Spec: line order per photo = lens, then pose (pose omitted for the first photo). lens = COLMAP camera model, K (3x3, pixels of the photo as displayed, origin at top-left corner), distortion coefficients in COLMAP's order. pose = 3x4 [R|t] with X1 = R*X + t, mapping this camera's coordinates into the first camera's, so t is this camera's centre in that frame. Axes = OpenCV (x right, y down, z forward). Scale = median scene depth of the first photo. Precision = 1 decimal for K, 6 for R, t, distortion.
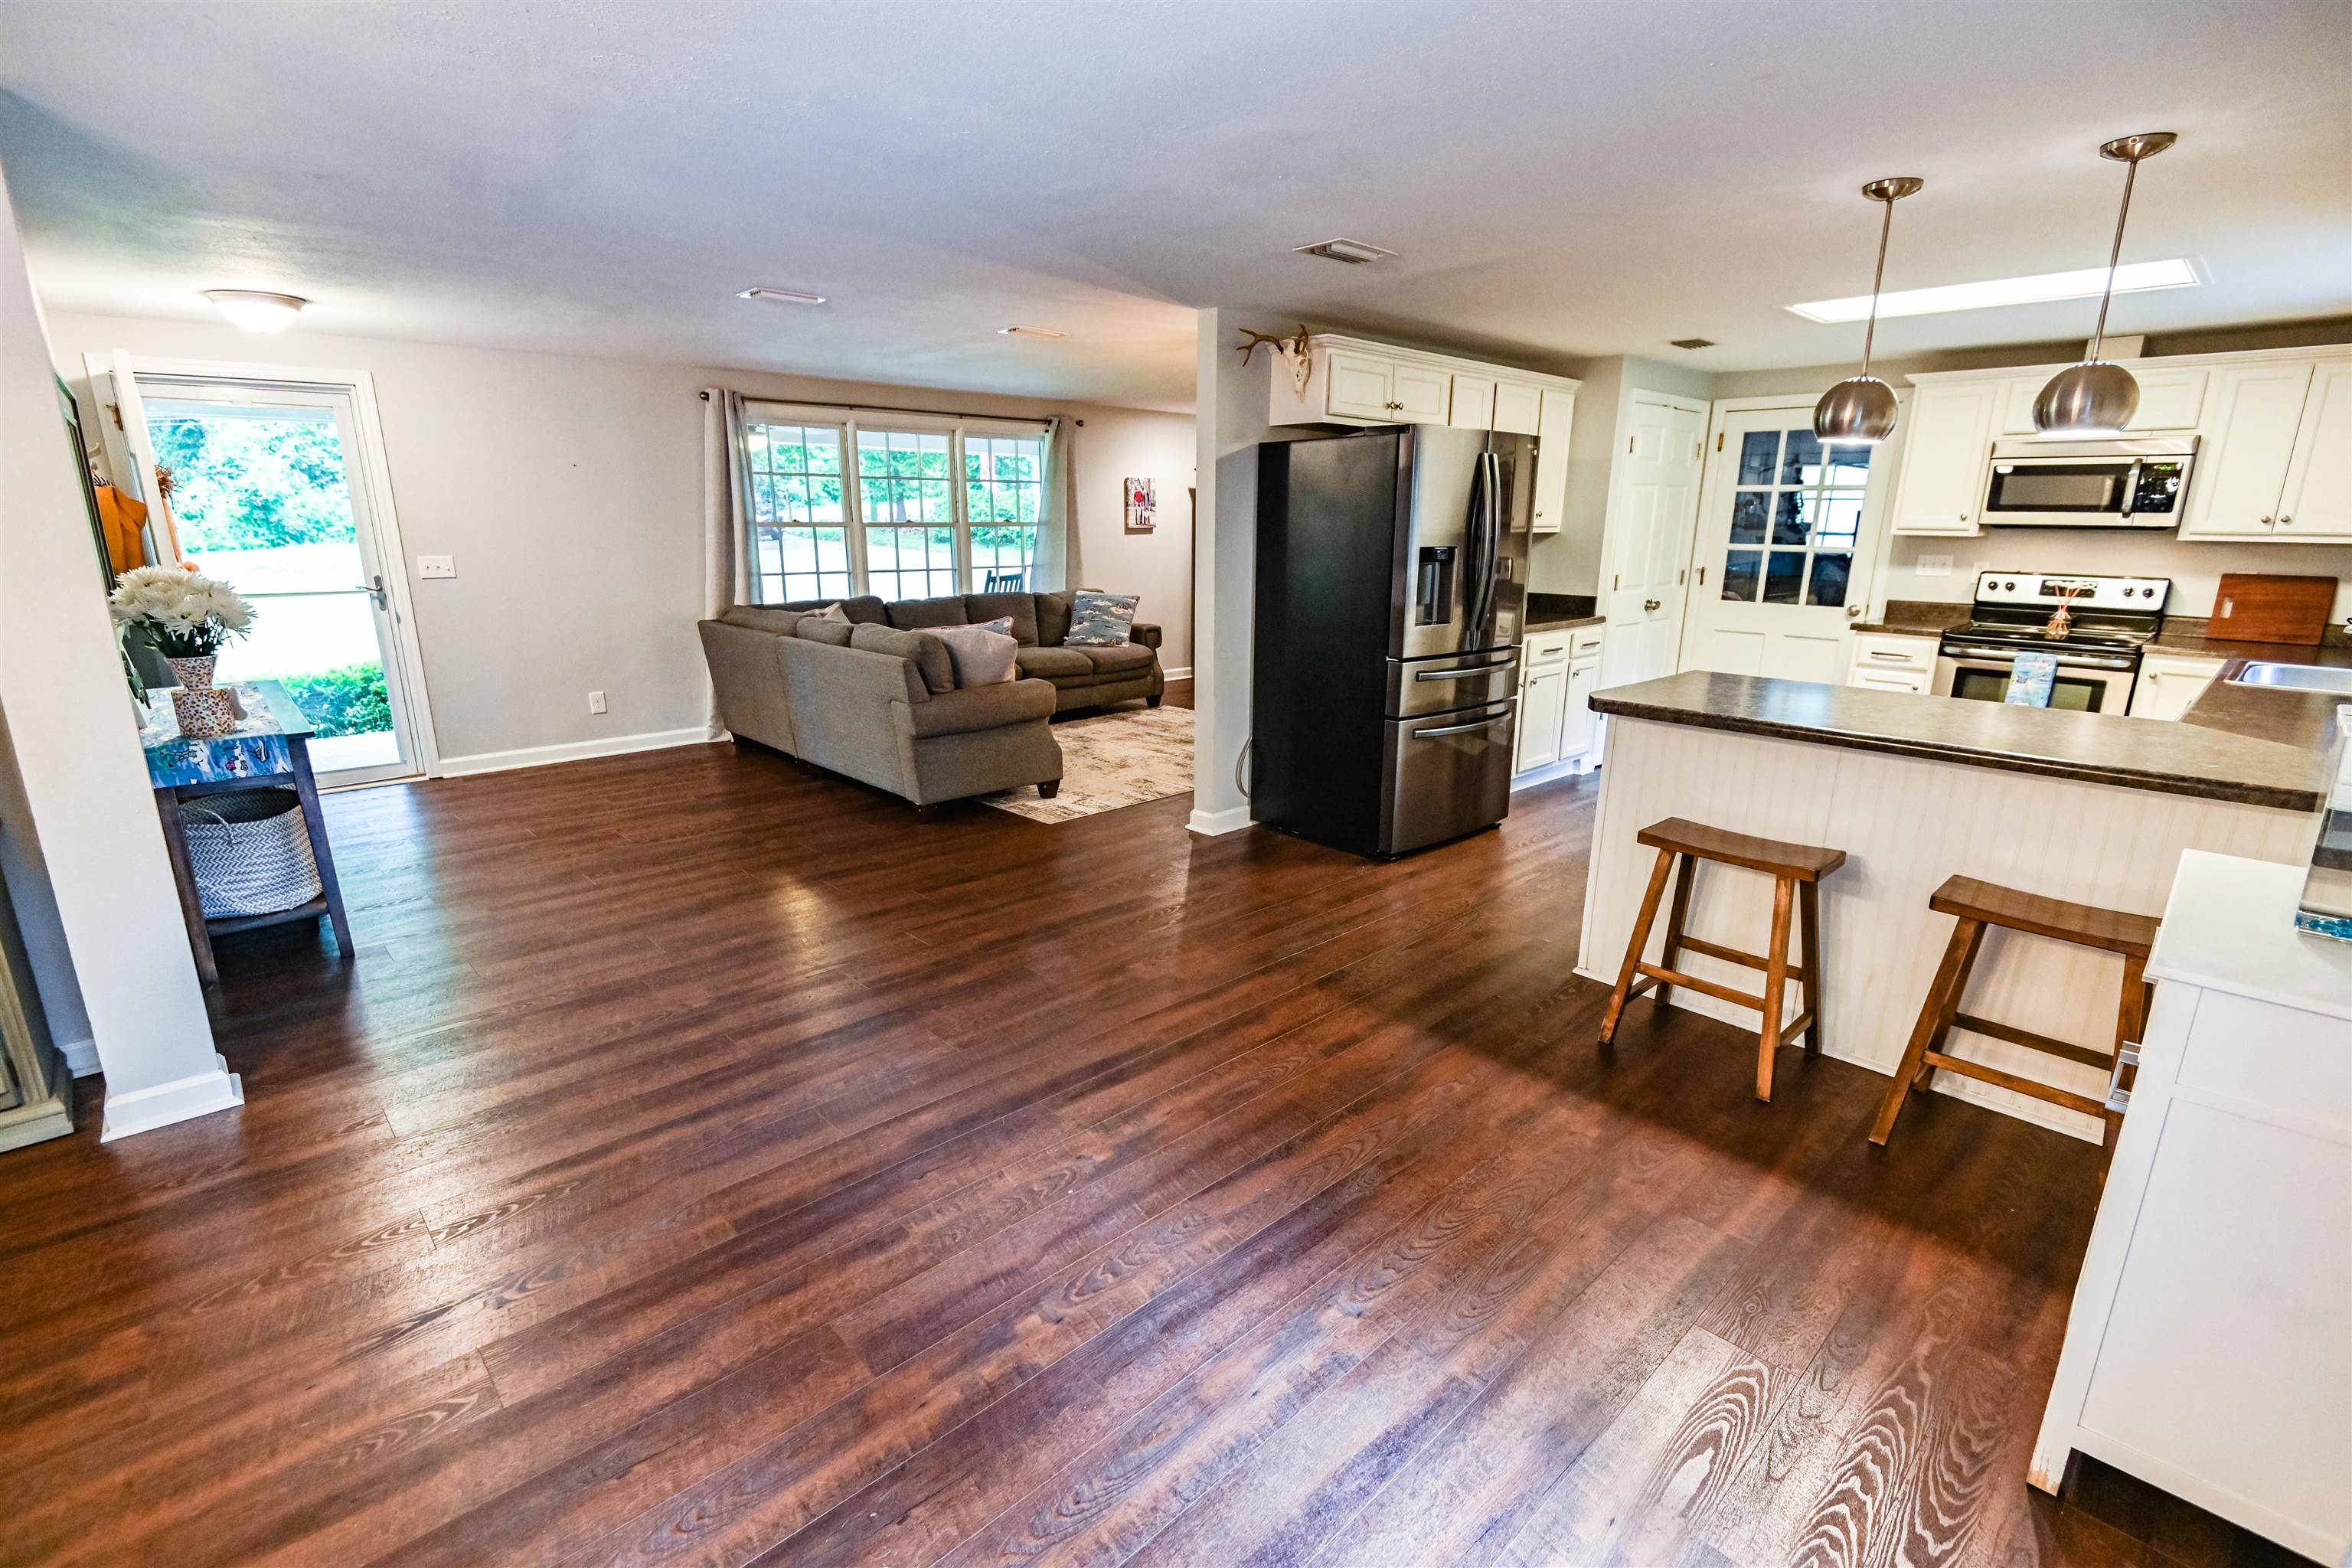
lens RADIAL K [[1075.1, 0, 1159.1], [0, 1075.1, 807.5], [0, 0, 1]] dist [-0.002268, -0.001314]
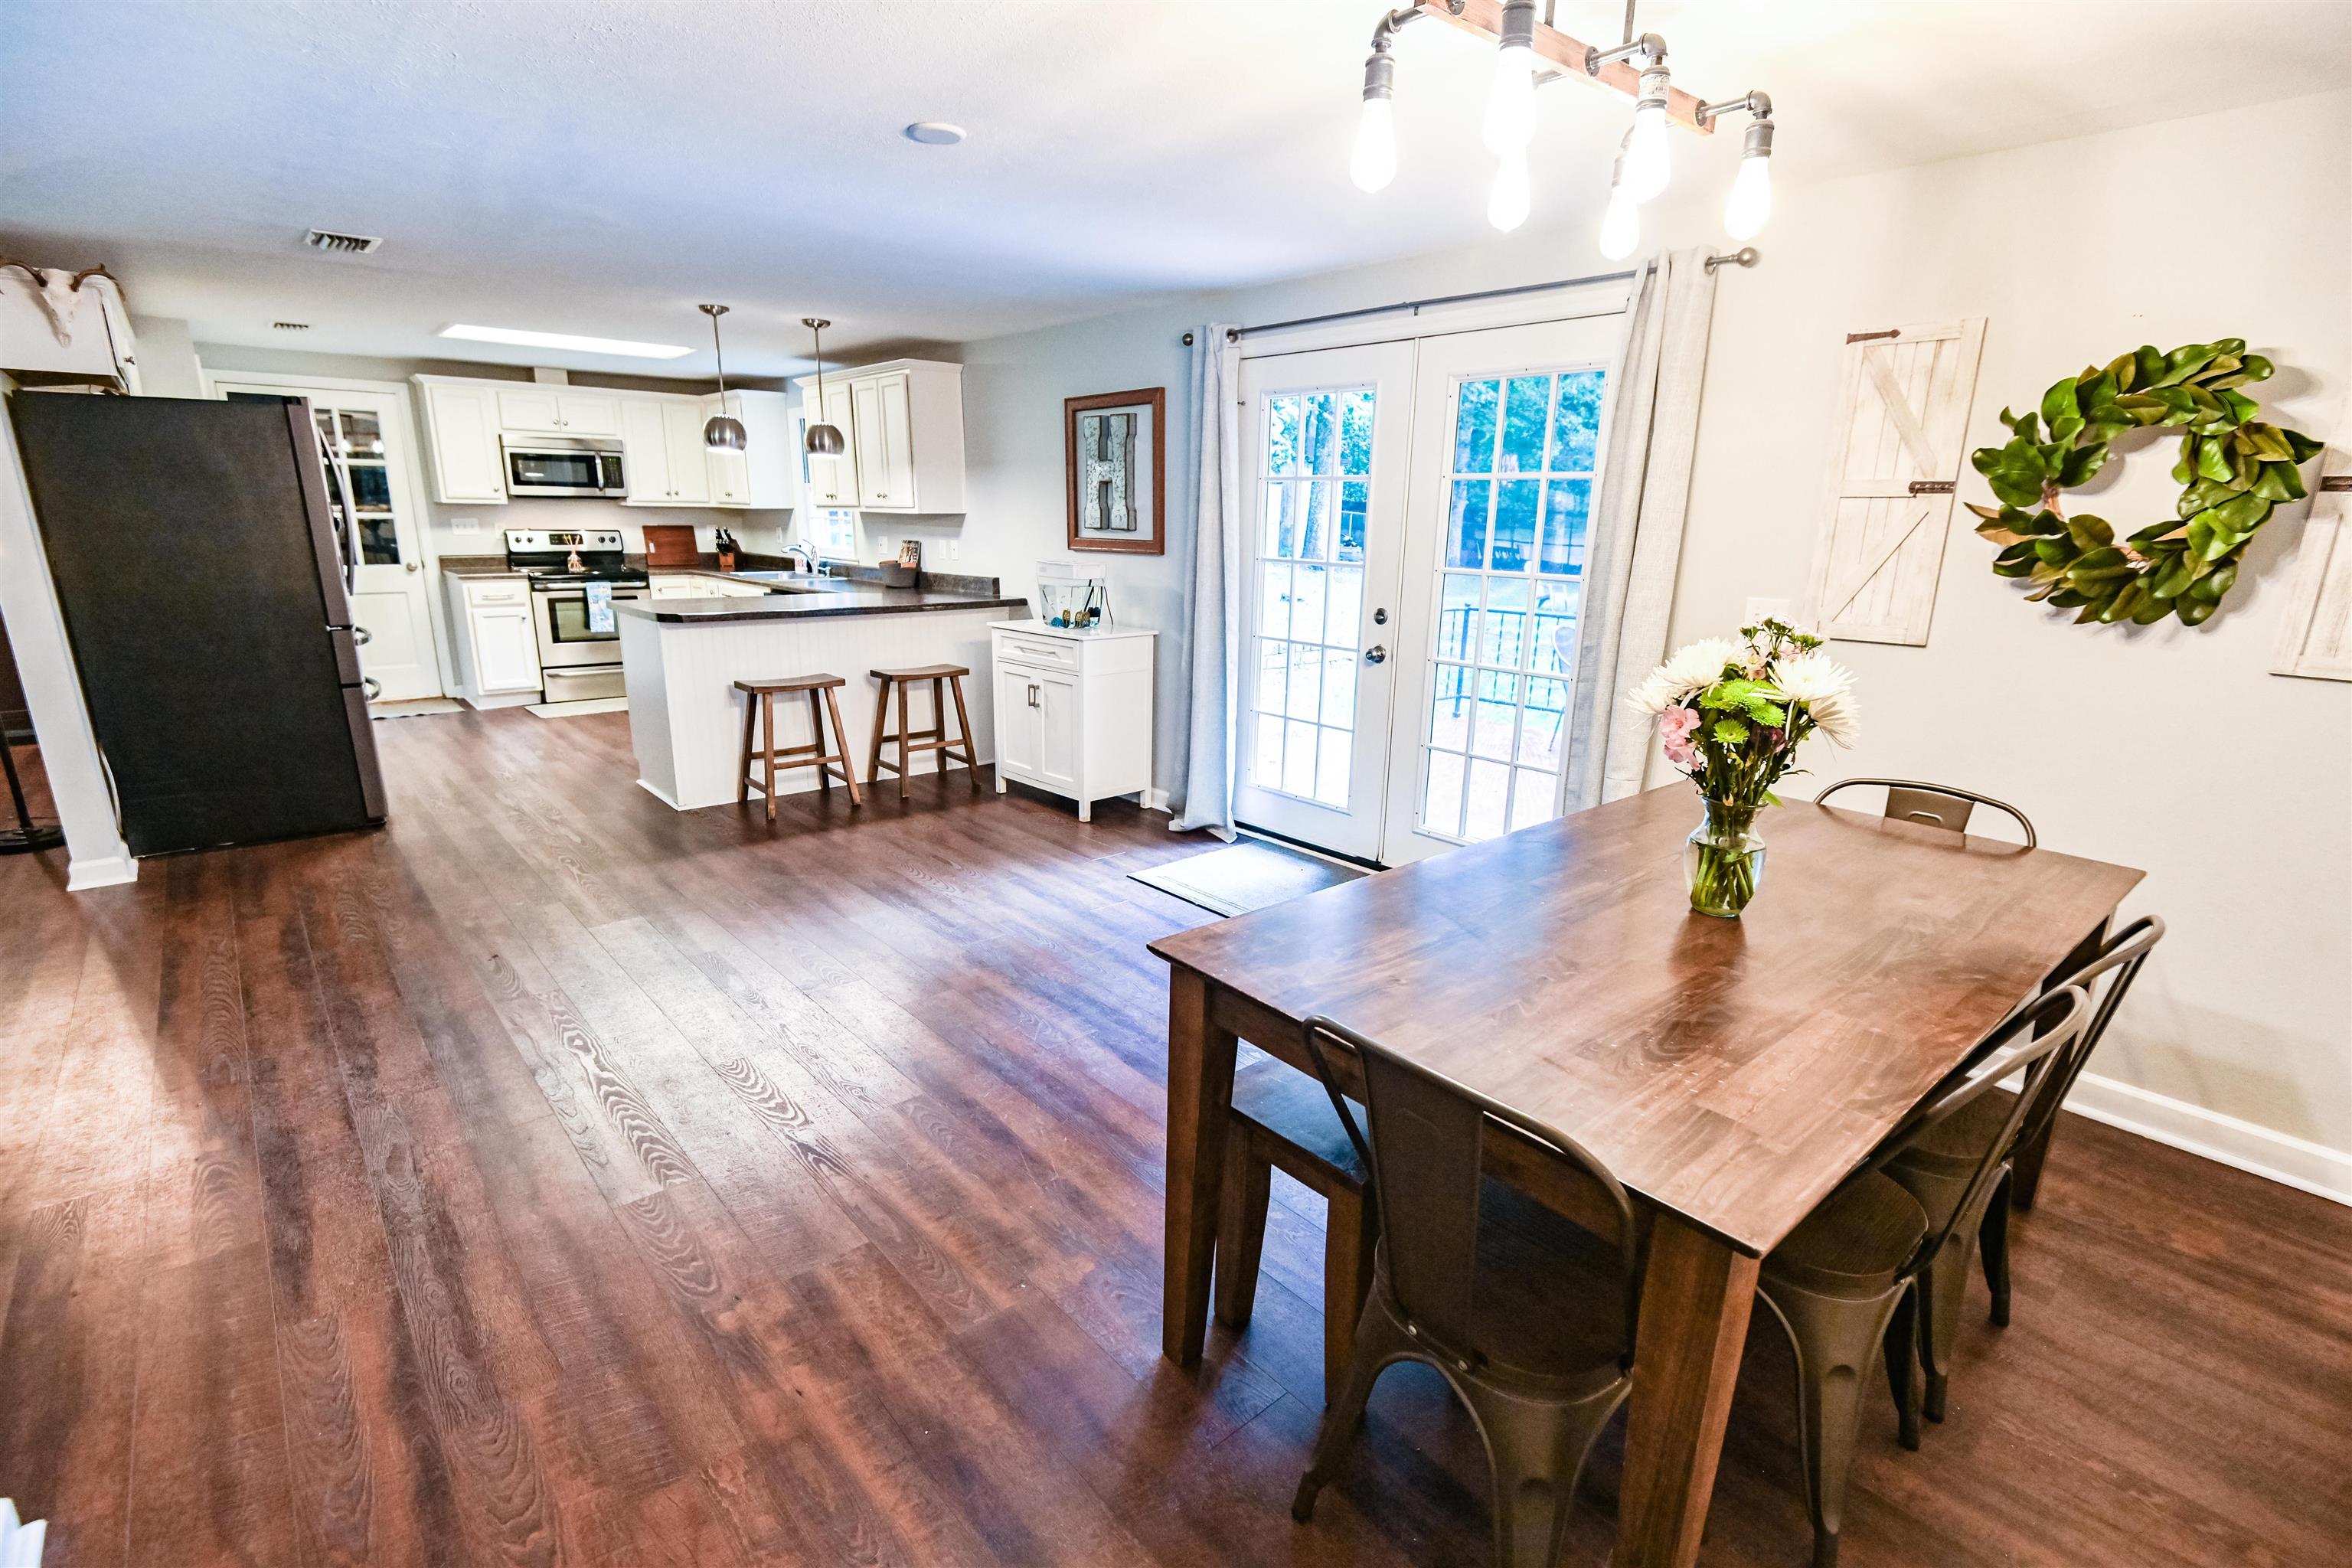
lens RADIAL K [[1075.3, 0, 1179.3], [0, 1075.3, 807.1], [0, 0, 1]] dist [0.014421, -0.012942]
pose [[0.027443, -0.275129, 0.961015, -0.539281], [0.245341, 0.933826, 0.260339, -0.034723], [-0.969048, 0.228632, 0.093127, 0.115377]]
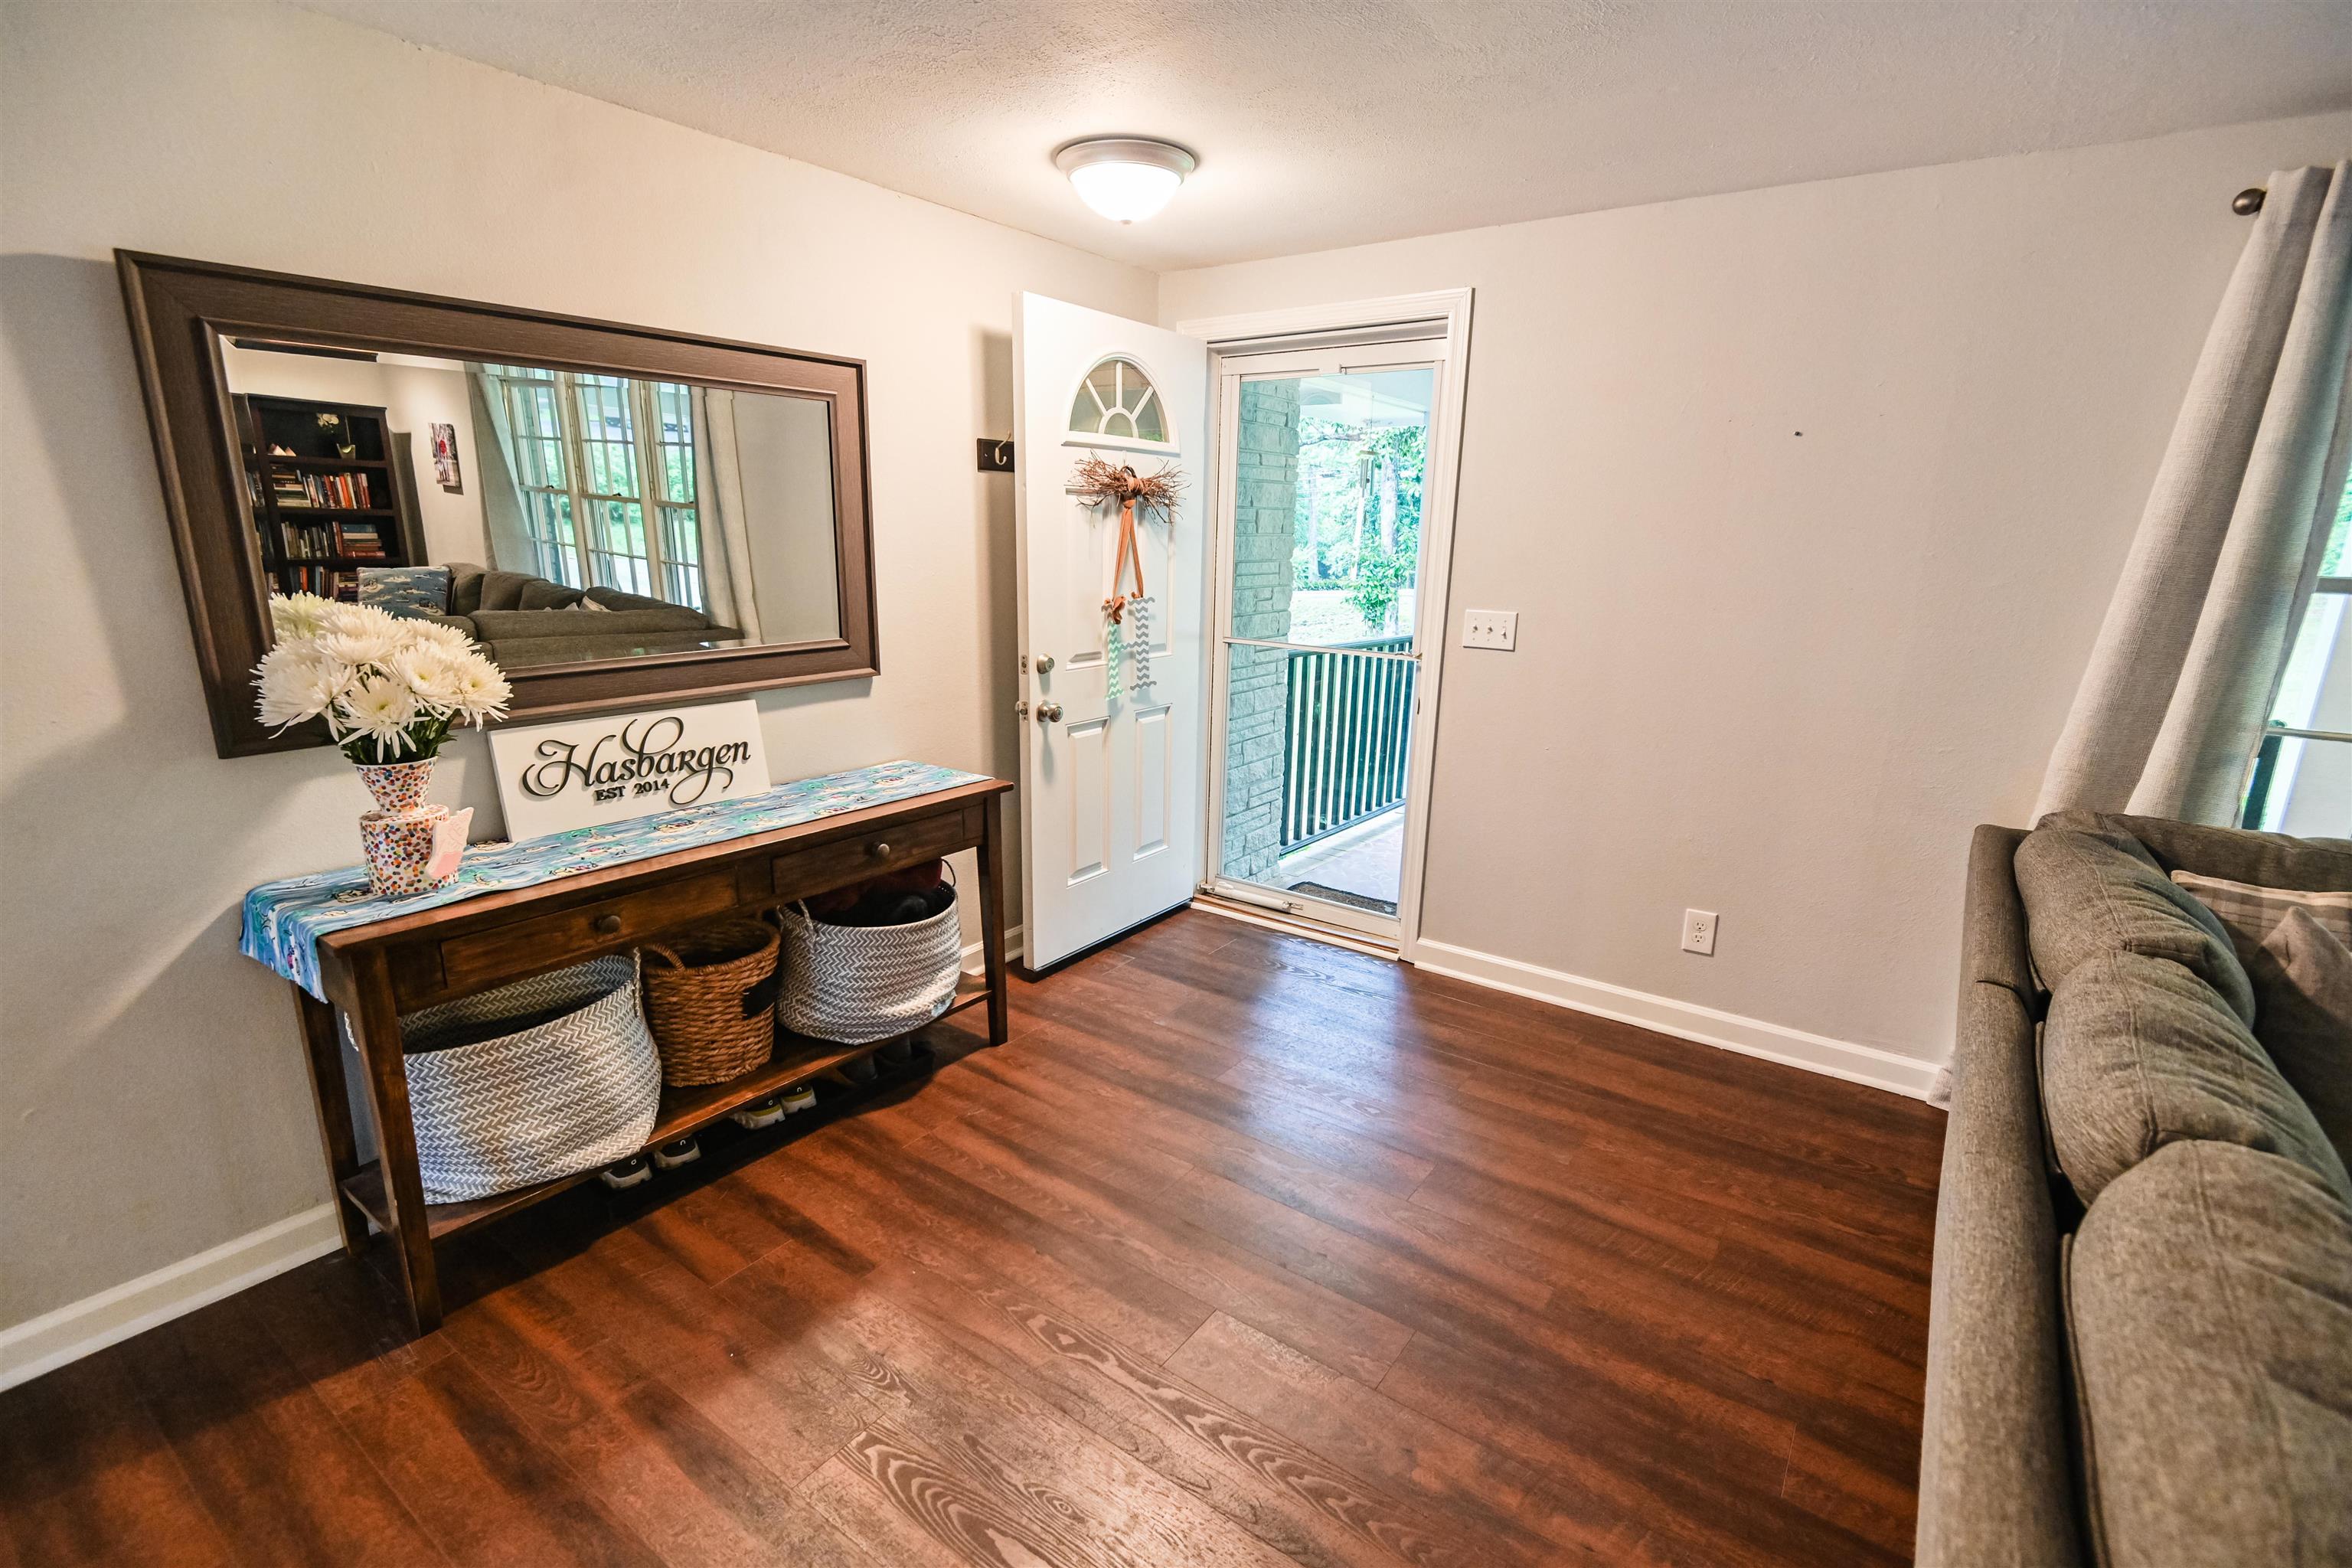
lens RADIAL K [[1075.3, 0, 1179.3], [0, 1075.3, 807.1], [0, 0, 1]] dist [0.014421, -0.012942]
pose [[0.202535, 0.252072, -0.946277, -0.134538], [-0.280248, 0.940808, 0.190633, -0.179658], [0.938318, 0.226582, 0.261189, 0.656589]]
